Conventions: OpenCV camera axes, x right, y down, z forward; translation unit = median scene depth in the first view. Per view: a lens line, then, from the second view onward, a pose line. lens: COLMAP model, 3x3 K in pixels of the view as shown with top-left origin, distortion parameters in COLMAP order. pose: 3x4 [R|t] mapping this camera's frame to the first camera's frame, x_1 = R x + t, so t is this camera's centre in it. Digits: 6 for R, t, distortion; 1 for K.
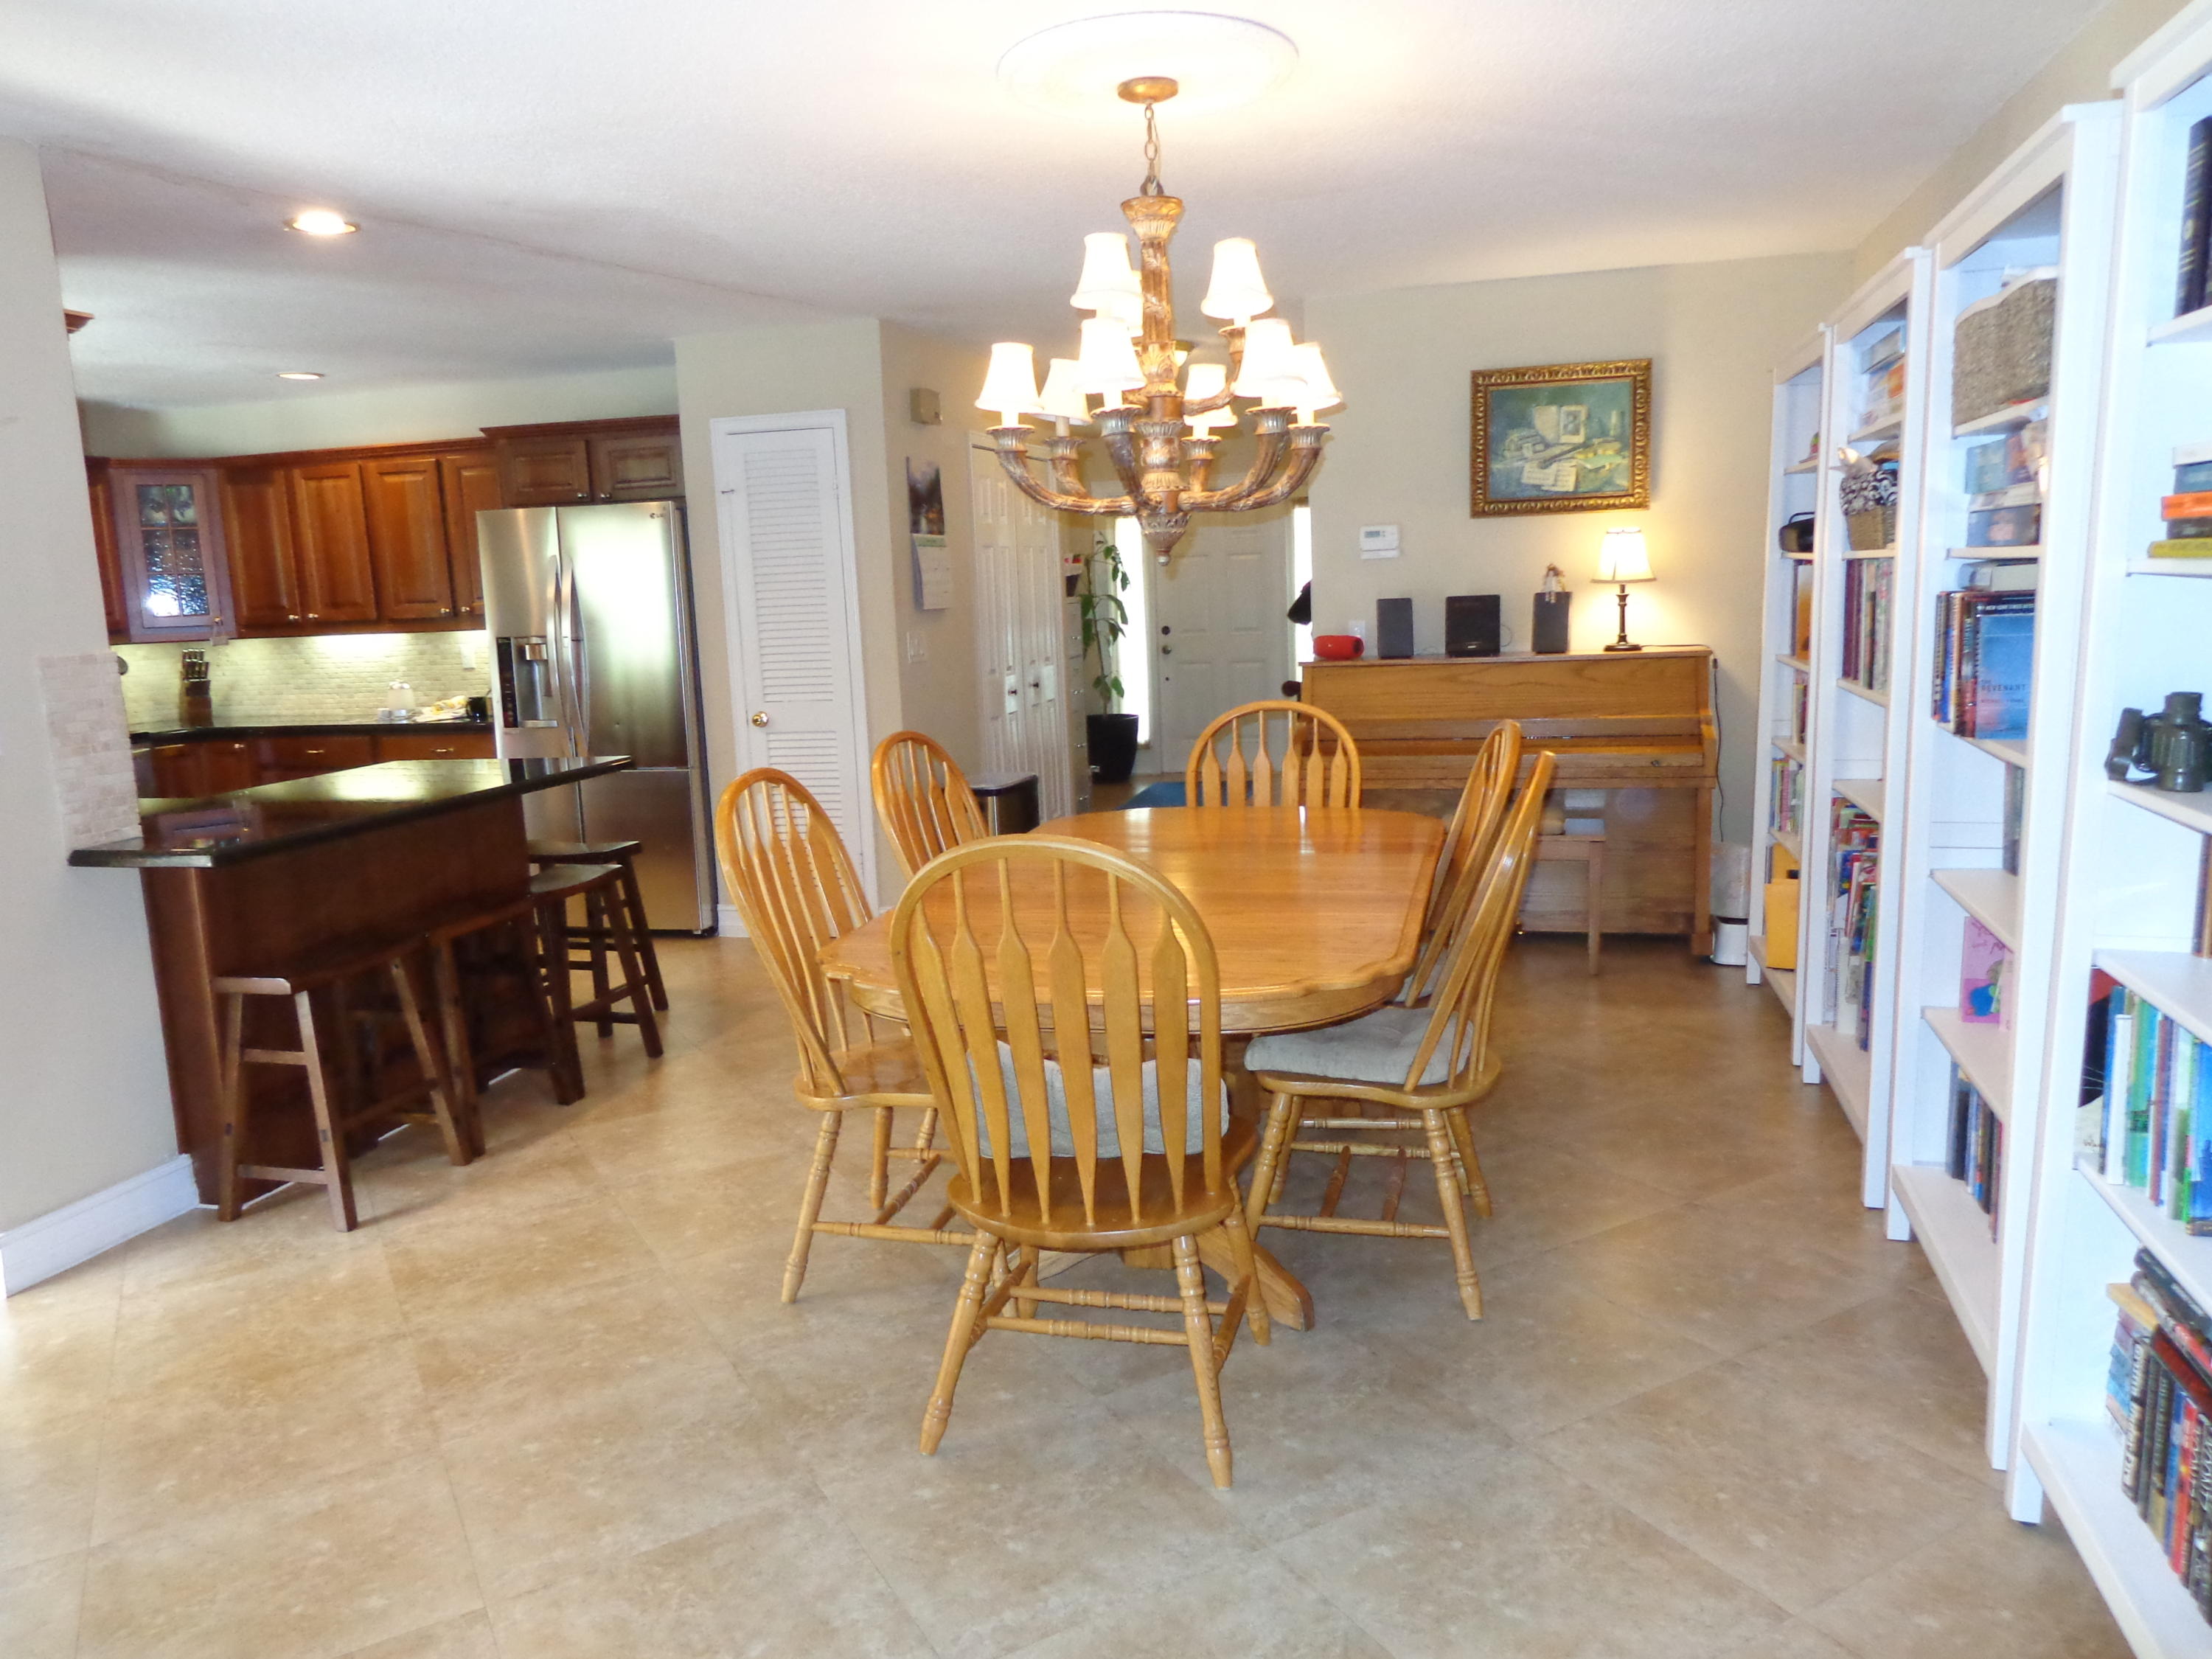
lens RADIAL K [[1572.2, 0, 1109.3], [0, 1572.2, 831.2], [0, 0, 1]] dist [0.001476, 0.001373]
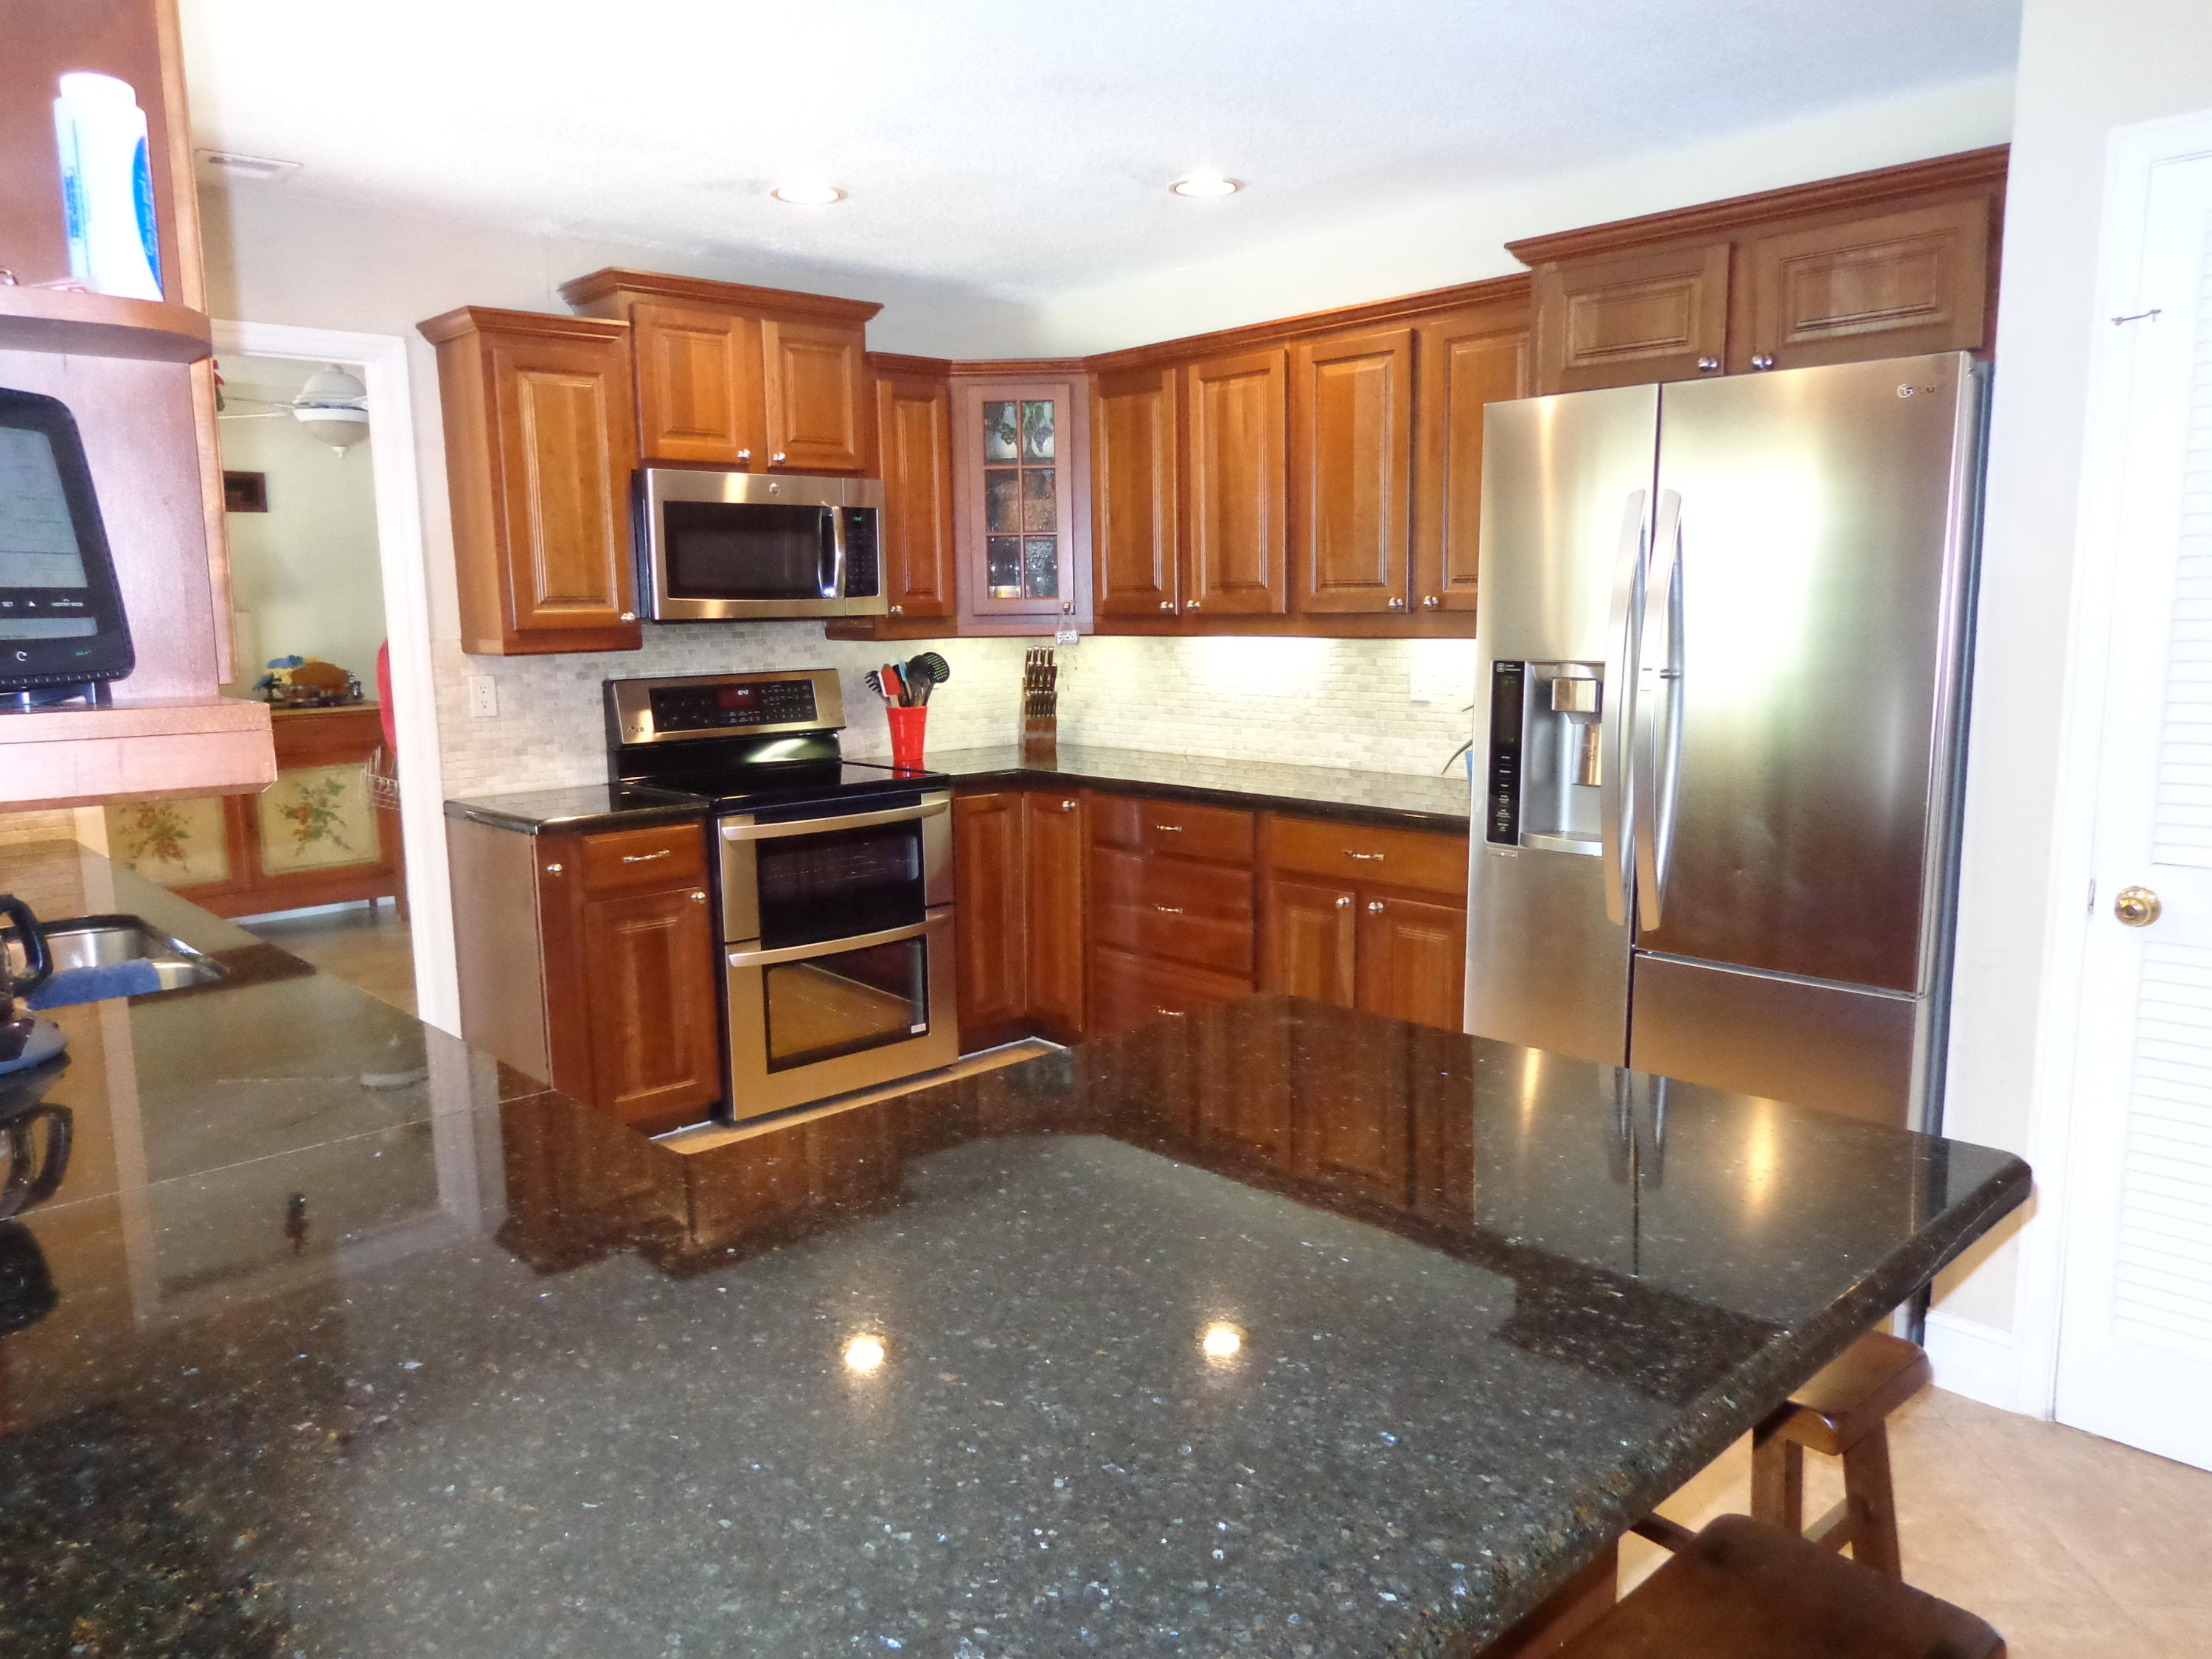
lens RADIAL K [[1572.2, 0, 1110.0], [0, 1572.2, 833.8], [0, 0, 1]] dist [0.001476, 0.001373]
pose [[0.847631, 0.106746, -0.519738, -0.204875], [-0.104252, 0.993965, 0.034122, -0.065422], [0.520244, 0.025261, 0.853644, 0.462086]]
